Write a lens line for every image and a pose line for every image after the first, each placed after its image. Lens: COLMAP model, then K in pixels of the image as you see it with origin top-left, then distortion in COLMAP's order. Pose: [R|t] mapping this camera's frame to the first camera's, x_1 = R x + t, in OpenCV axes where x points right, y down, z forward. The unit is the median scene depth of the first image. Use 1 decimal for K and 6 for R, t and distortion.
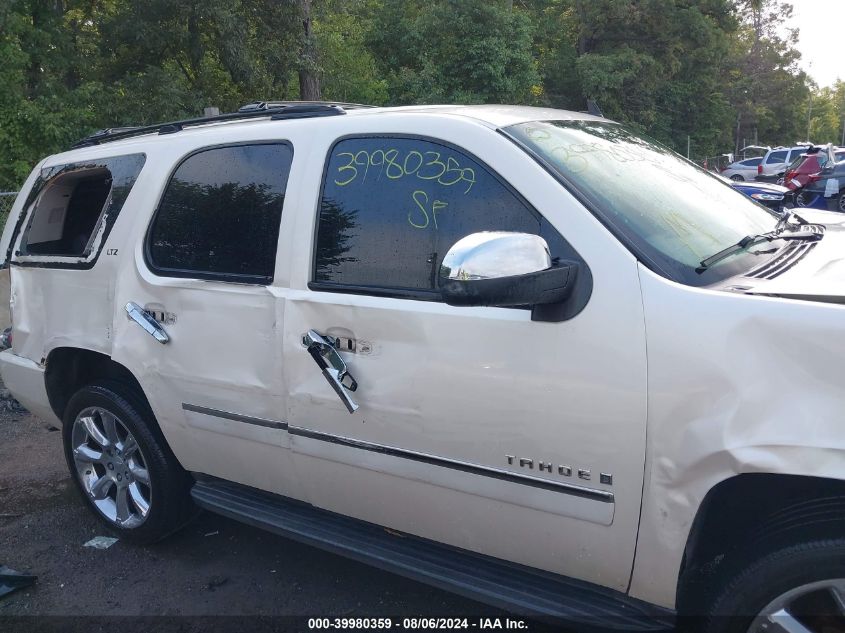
lens RADIAL K [[684.5, 0, 422.2], [0, 684.5, 336.5], [0, 0, 1]] dist [0.032913, -0.011891]
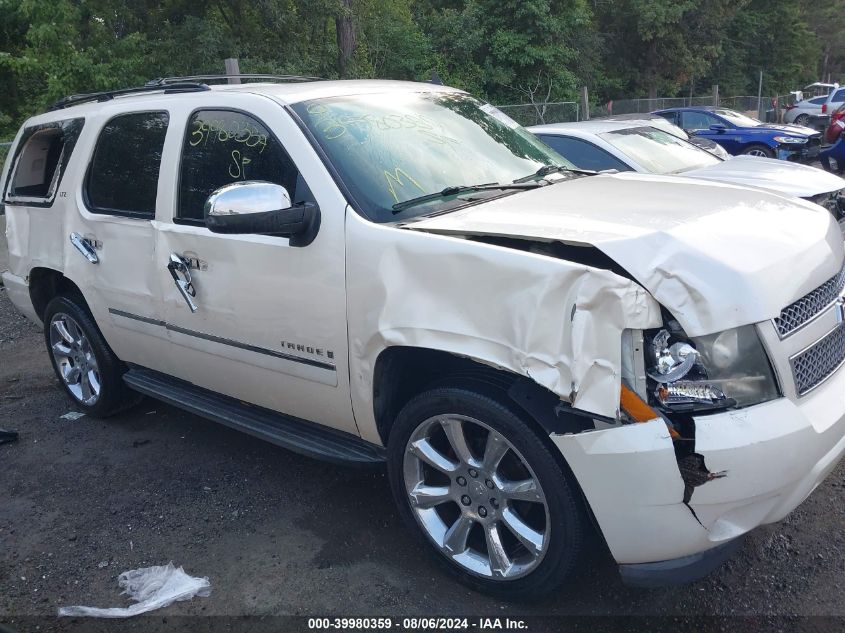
lens RADIAL K [[684.5, 0, 422.2], [0, 684.5, 336.5], [0, 0, 1]] dist [0.032913, -0.011891]
pose [[0.994467, 0.026307, -0.101703, 0.375194], [-0.017985, 0.996479, 0.081892, 0.028226], [0.103499, -0.079610, 0.991438, -0.262463]]
